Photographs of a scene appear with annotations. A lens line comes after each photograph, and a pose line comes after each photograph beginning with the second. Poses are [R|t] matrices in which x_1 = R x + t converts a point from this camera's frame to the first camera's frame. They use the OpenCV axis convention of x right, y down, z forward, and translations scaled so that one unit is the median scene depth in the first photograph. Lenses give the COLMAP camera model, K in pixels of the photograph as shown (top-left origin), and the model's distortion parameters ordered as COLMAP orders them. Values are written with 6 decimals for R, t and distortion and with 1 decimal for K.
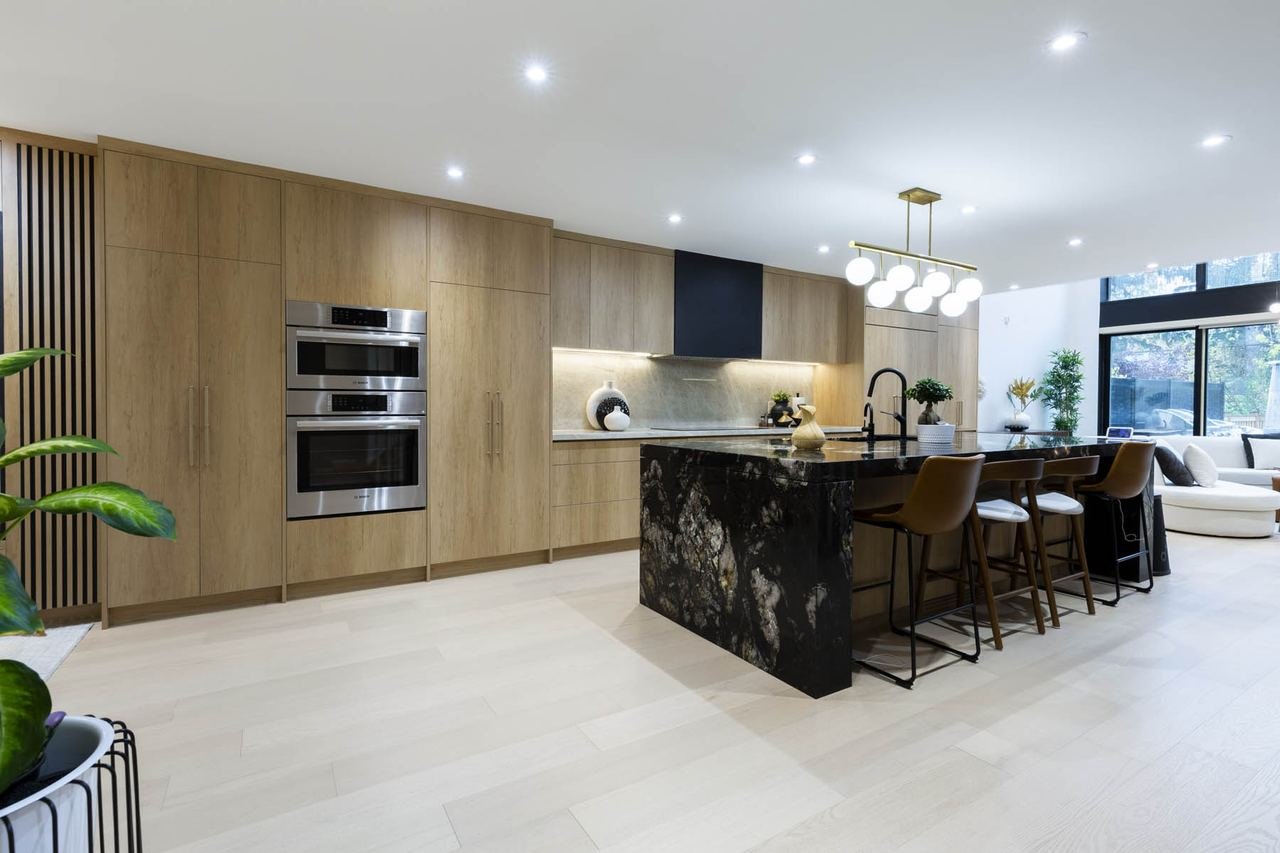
lens RADIAL K [[580.6, 0, 637.9], [0, 580.6, 418.3], [0, 0, 1]] dist [0.015975, -0.008987]
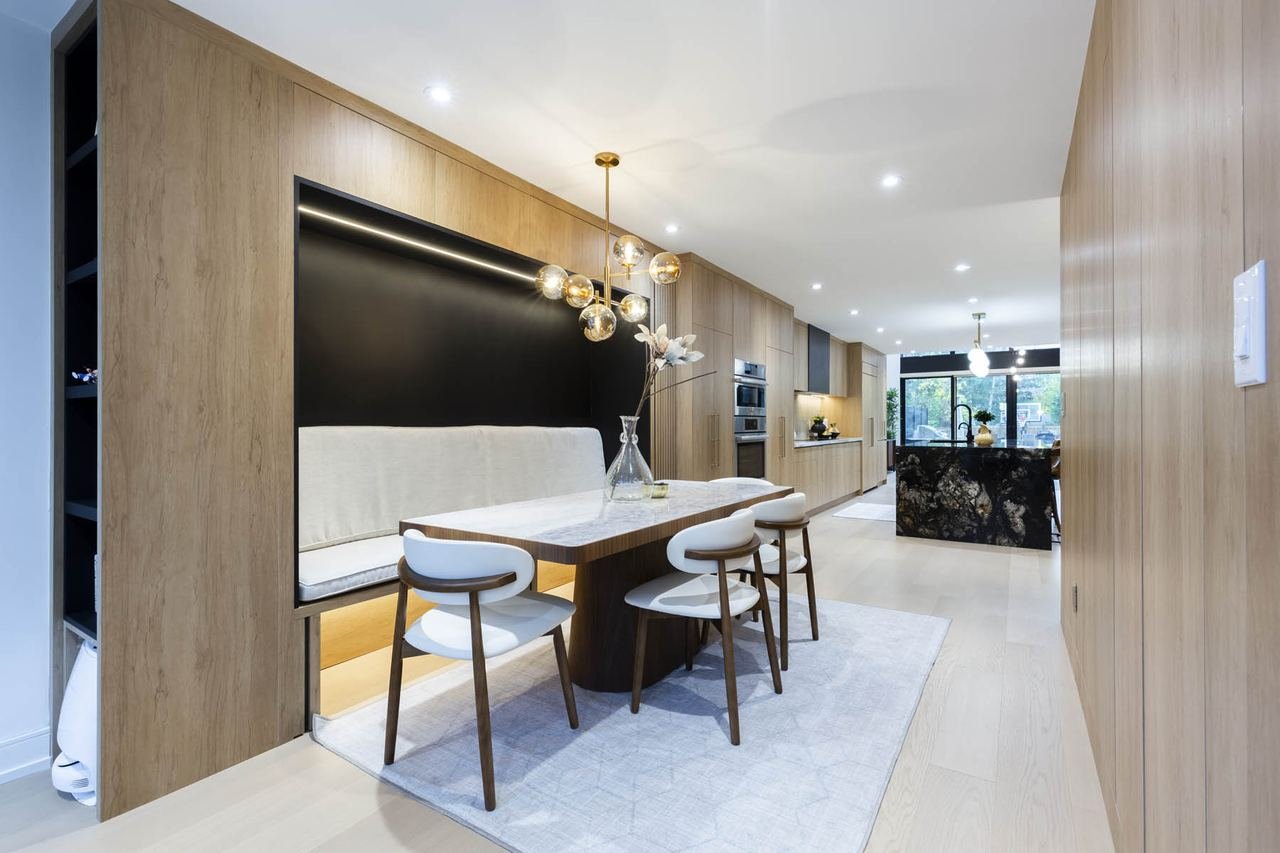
lens RADIAL K [[576.5, 0, 637.4], [0, 576.5, 424.1], [0, 0, 1]] dist [0.011552, -0.001036]
pose [[0.901675, -0.005512, 0.432379, -1.507670], [0.015084, 0.999711, -0.018710, -0.002045], [-0.432151, 0.023392, 0.901498, -0.263206]]
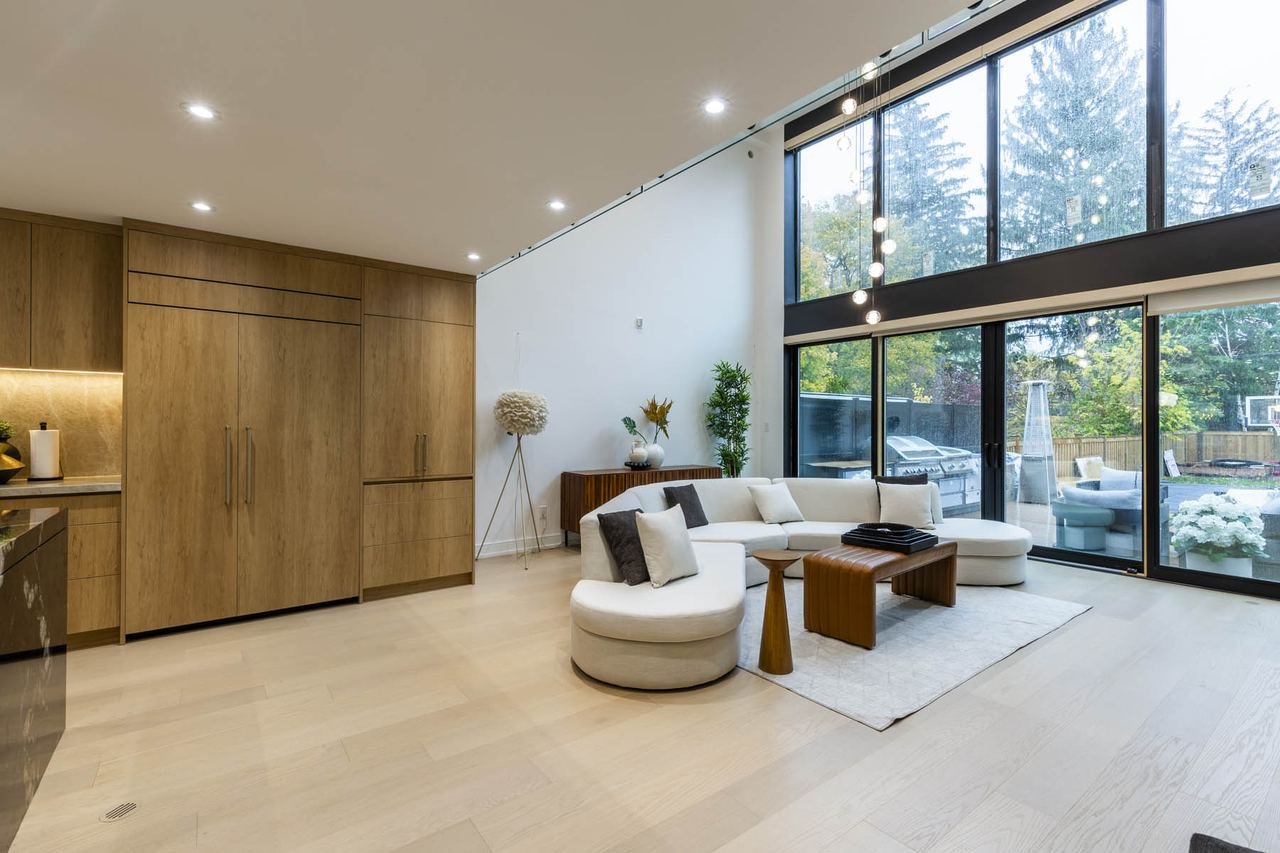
lens RADIAL K [[576.5, 0, 637.4], [0, 576.5, 424.1], [0, 0, 1]] dist [0.011552, -0.001036]
pose [[0.994572, -0.001117, 0.104042, 1.476985], [0.003396, 0.999758, -0.021727, -0.051645], [-0.103992, 0.021962, 0.994336, 0.681371]]
